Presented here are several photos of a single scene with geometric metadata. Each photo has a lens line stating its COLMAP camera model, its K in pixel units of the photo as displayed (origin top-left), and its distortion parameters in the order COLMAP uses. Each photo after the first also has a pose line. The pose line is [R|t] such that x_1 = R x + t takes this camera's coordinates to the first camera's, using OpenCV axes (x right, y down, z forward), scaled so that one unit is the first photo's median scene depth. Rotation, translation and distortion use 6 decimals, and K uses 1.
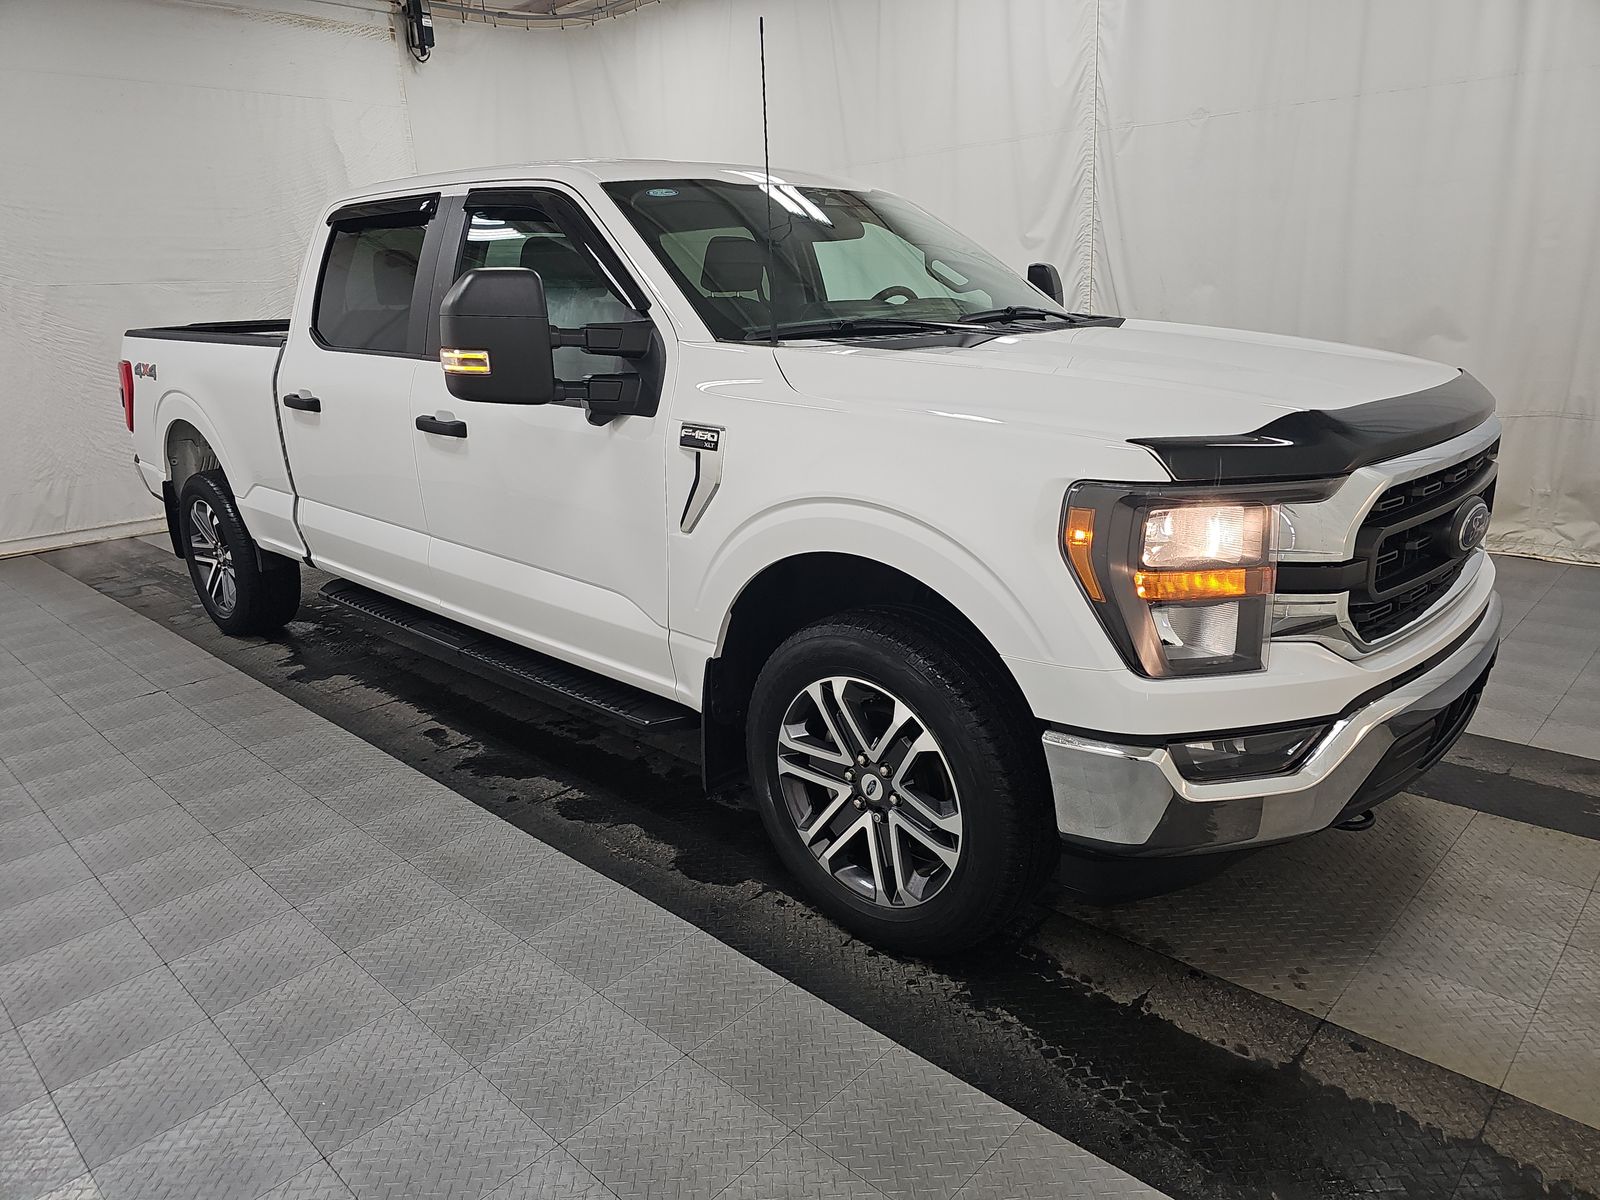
lens RADIAL K [[1030.4, 0, 799.8], [0, 1030.4, 596.1], [0, 0, 1]] dist [0.018730, -0.020341]
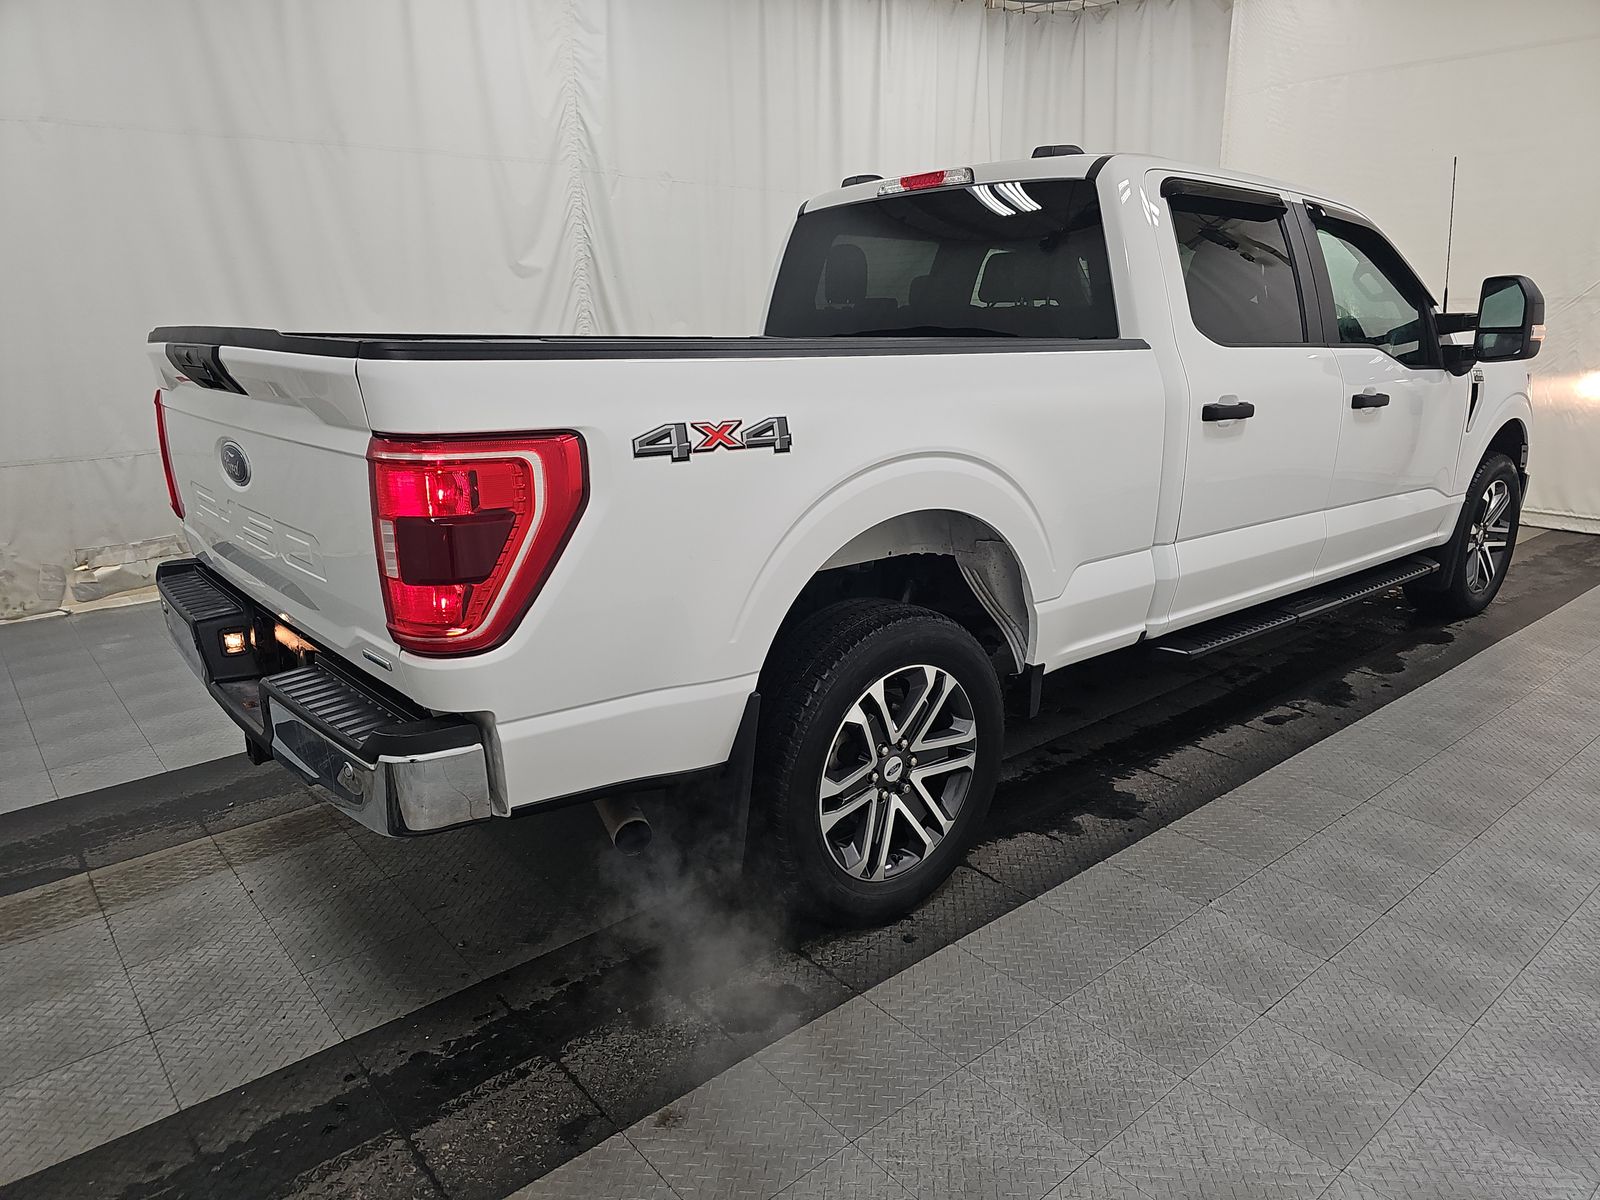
lens RADIAL K [[1030.4, 0, 801.5], [0, 1030.4, 600.8], [0, 0, 1]] dist [0.018730, -0.020341]
pose [[0.144851, -0.231850, 0.961906, -1.140518], [0.288459, 0.939824, 0.183090, -0.247617], [-0.946472, 0.250950, 0.203014, 1.004886]]
